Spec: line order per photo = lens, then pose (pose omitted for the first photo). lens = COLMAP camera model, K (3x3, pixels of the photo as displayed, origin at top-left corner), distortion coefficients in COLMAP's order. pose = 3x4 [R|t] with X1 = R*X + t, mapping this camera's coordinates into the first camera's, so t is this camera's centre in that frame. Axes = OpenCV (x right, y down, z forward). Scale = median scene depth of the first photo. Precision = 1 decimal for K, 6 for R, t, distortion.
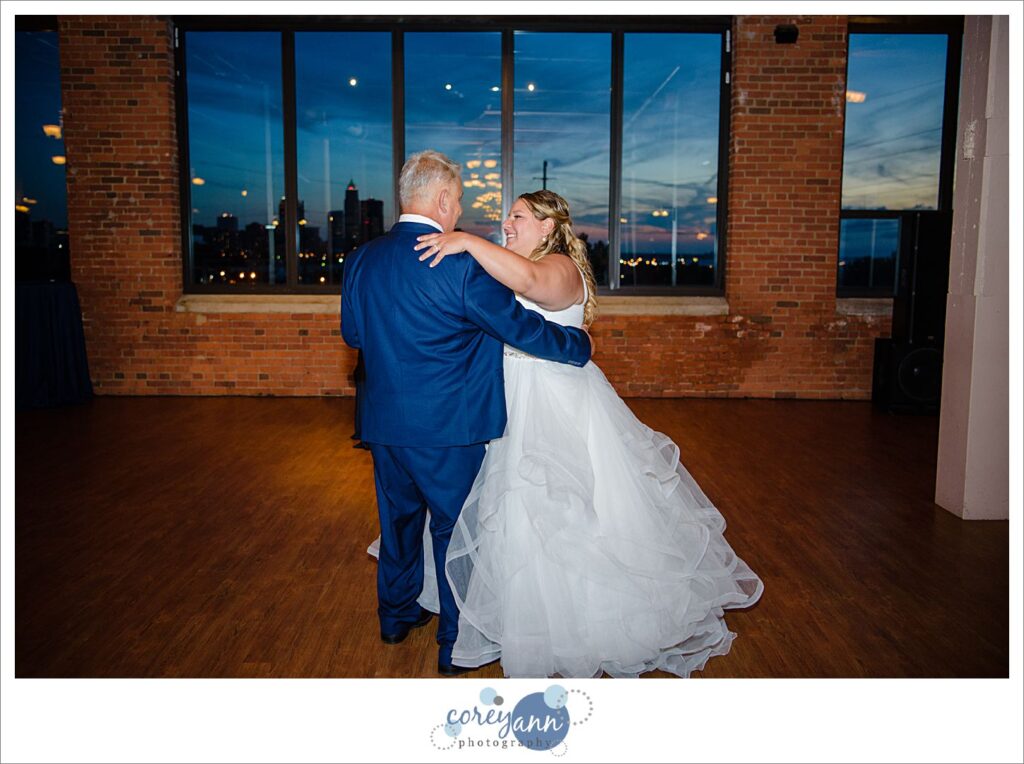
lens RADIAL K [[954.3, 0, 512.0], [0, 954.3, 382.0], [0, 0, 1]] dist [0.007000, -0.001196]
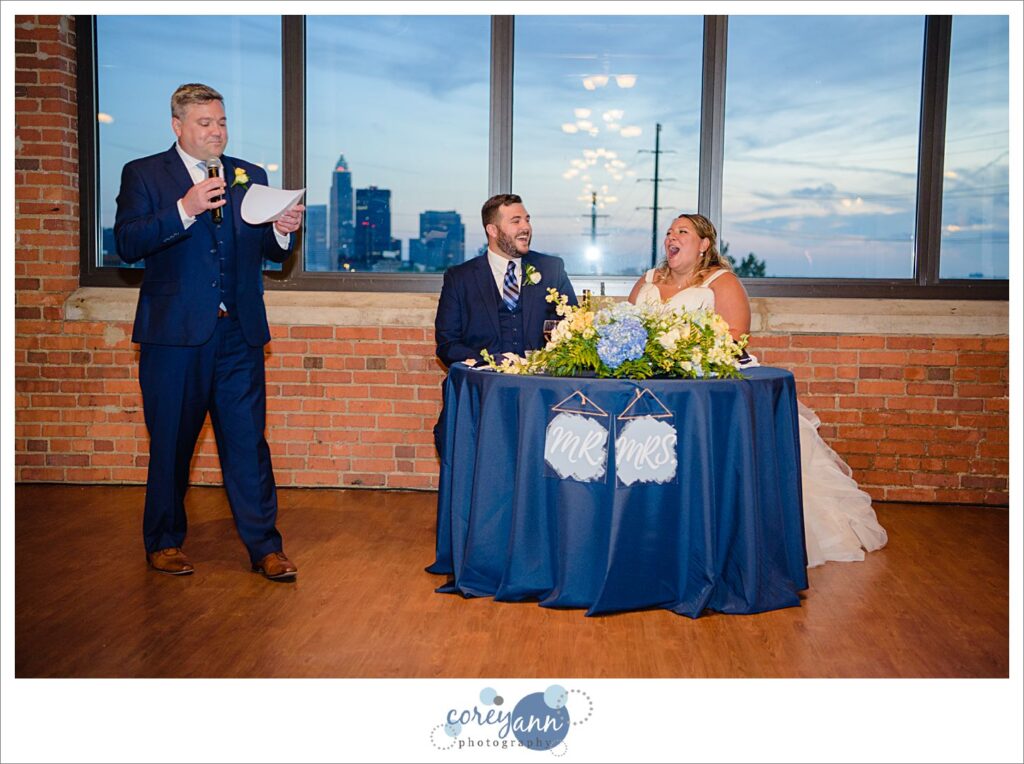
lens RADIAL K [[1484.8, 0, 478.0], [0, 1484.8, 383.4], [0, 0, 1]] dist [0.293057, 0.004196]
pose [[0.997864, 0.012645, -0.064083, -0.077740], [-0.016993, 0.997556, -0.067768, 0.012189], [0.063069, 0.068712, 0.995641, 0.204866]]
